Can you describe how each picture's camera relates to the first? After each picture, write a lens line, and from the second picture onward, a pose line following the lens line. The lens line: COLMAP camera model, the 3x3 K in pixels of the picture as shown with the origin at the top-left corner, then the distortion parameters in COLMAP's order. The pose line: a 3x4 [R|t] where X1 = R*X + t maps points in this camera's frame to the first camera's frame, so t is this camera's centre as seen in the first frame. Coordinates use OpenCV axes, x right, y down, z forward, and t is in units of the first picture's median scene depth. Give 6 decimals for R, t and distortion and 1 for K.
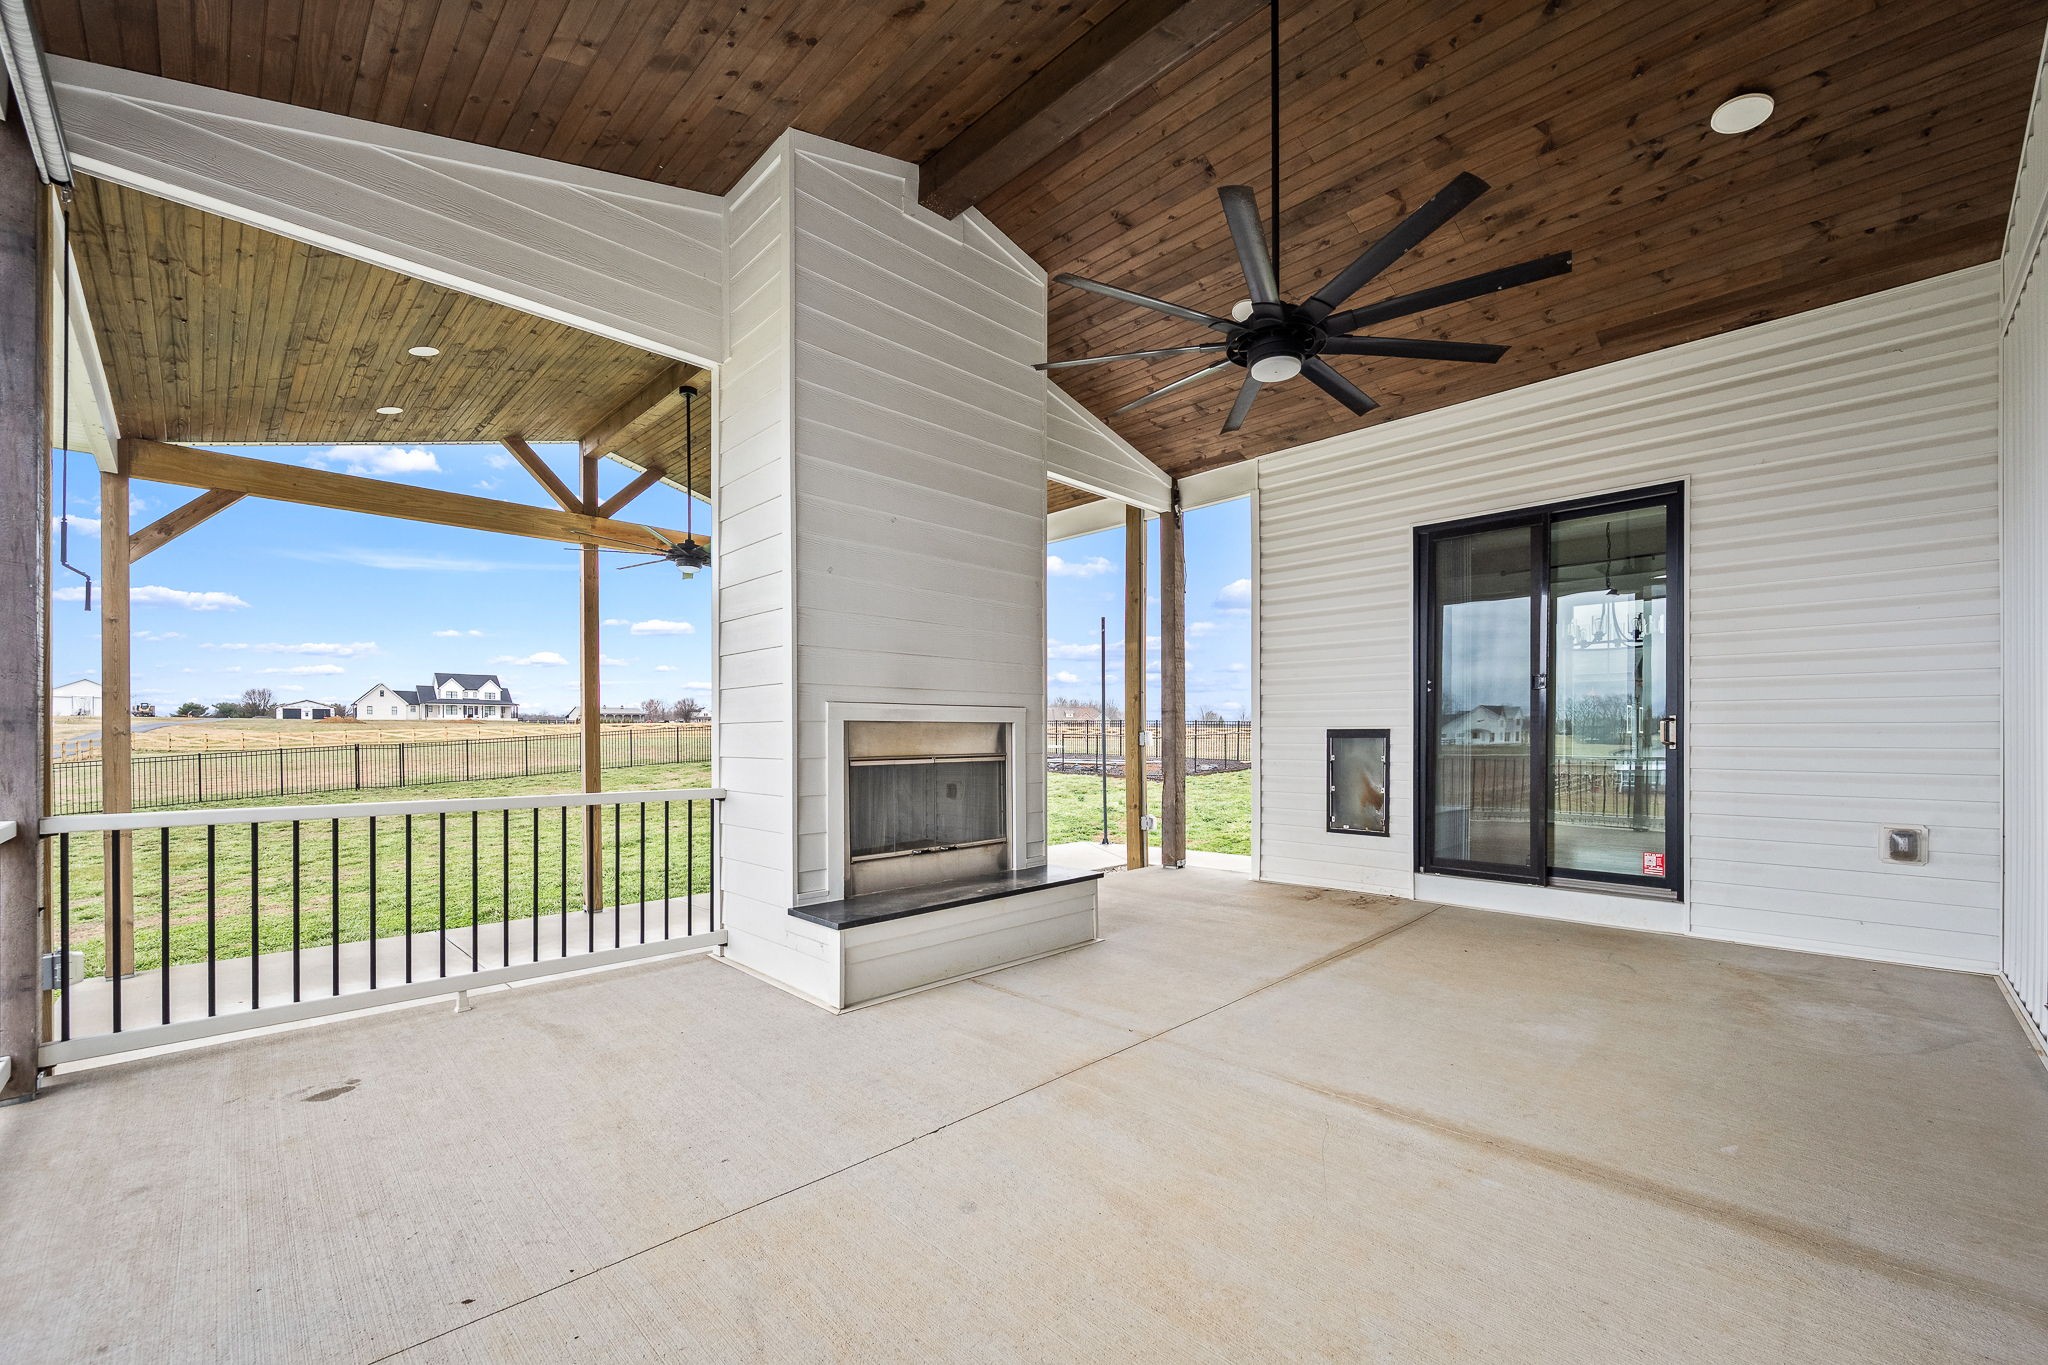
lens RADIAL K [[825.0, 0, 1033.3], [0, 825.0, 738.6], [0, 0, 1]] dist [0.001097, -0.000074]
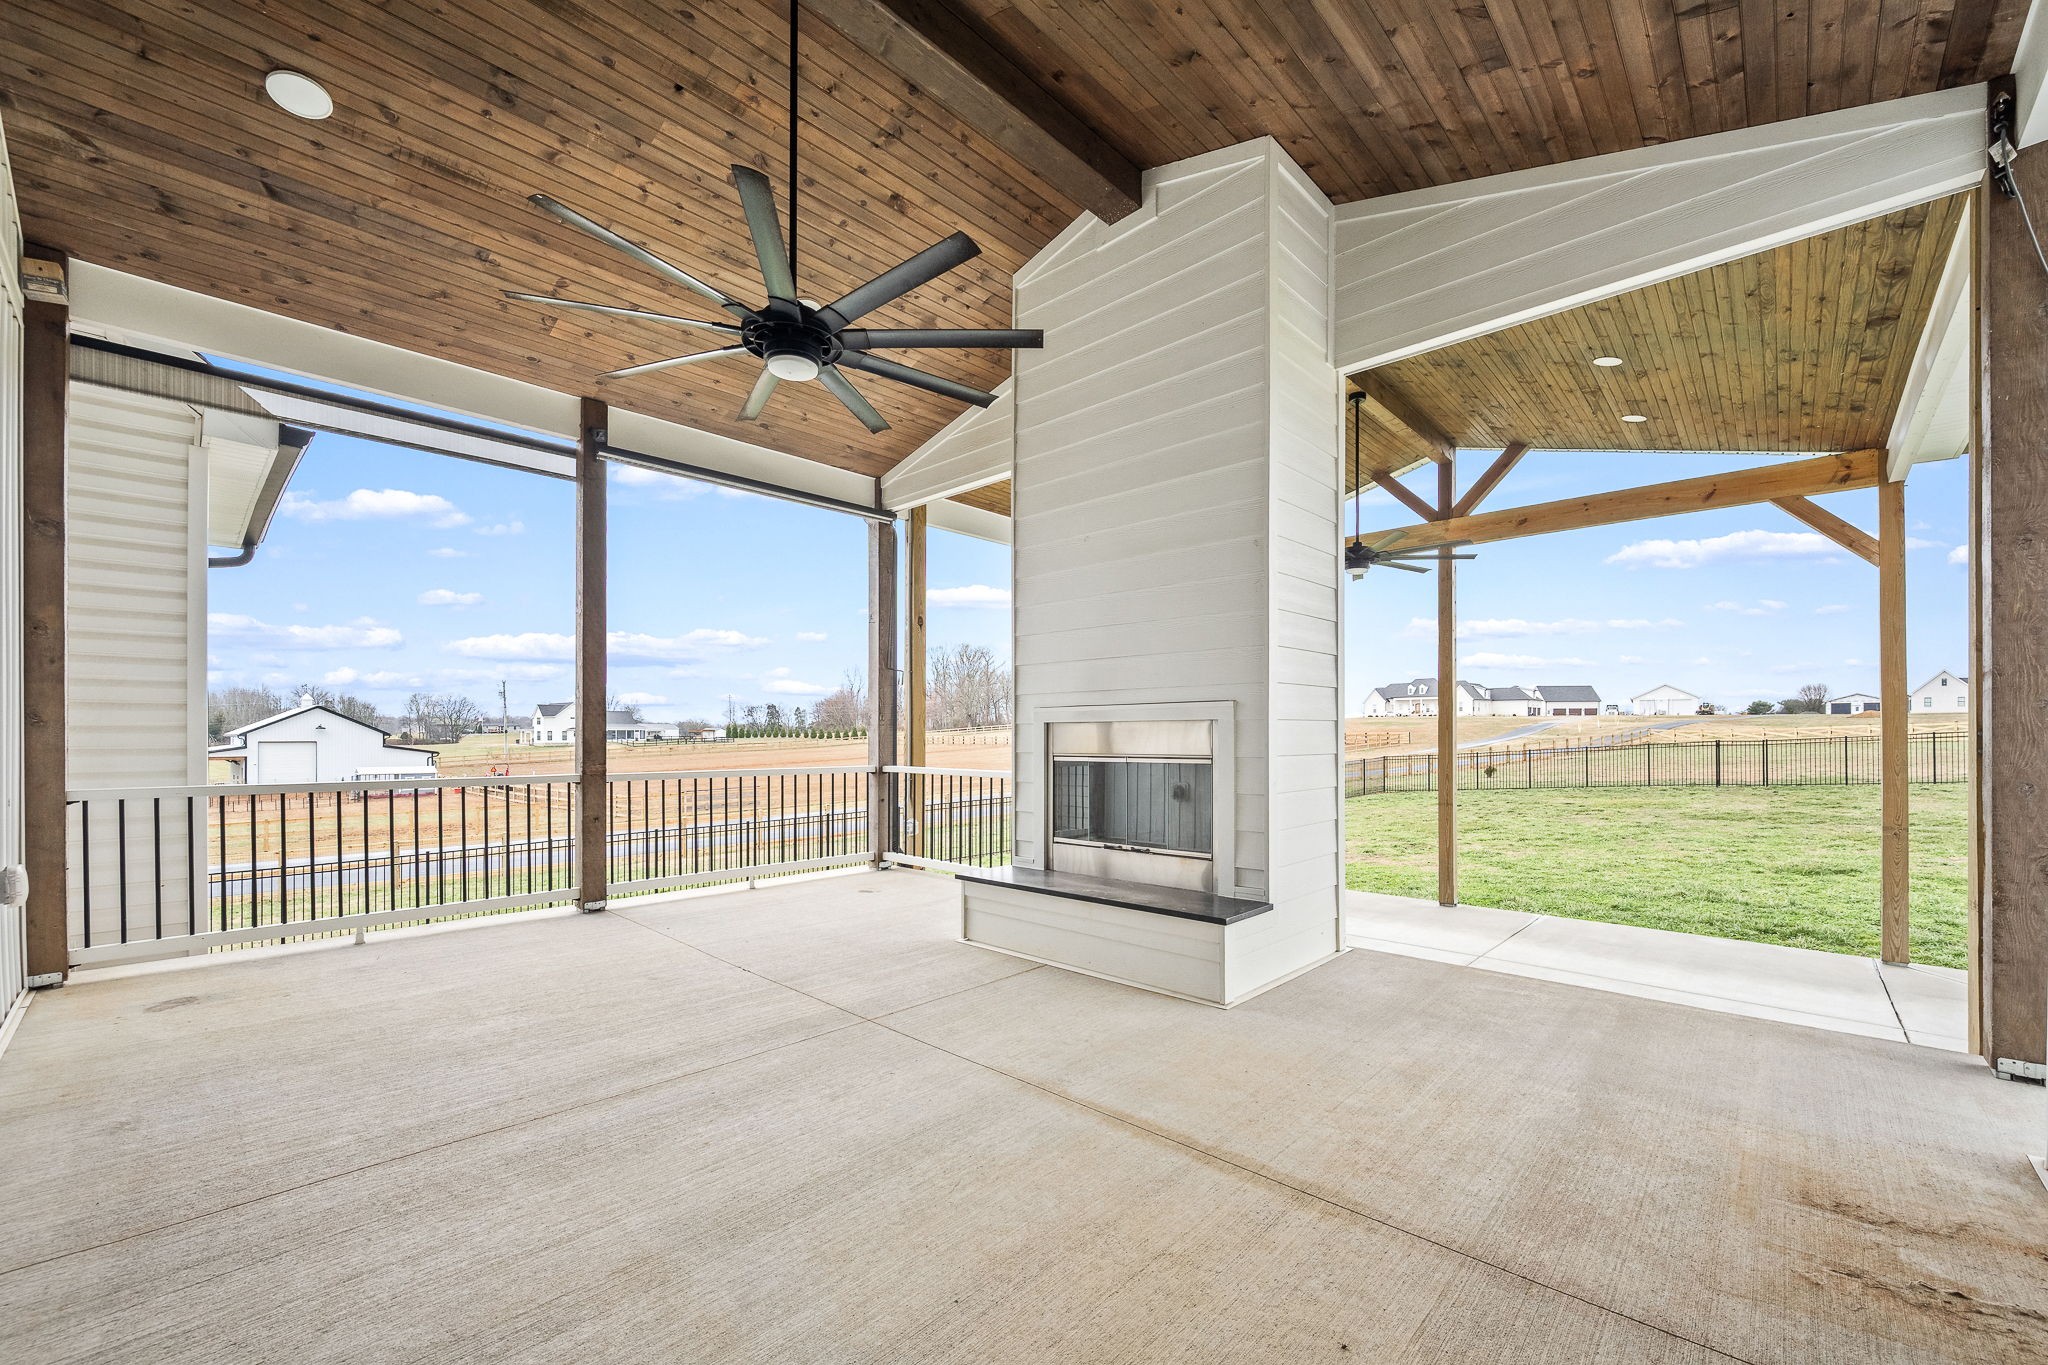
lens RADIAL K [[825.0, 0, 1041.9], [0, 825.0, 732.5], [0, 0, 1]] dist [0.001097, -0.000074]
pose [[0.029762, 0.000311, -0.999557, 0.766371], [-0.002412, 0.999997, 0.000239, -0.005828], [0.999554, 0.002404, 0.029763, 0.751350]]
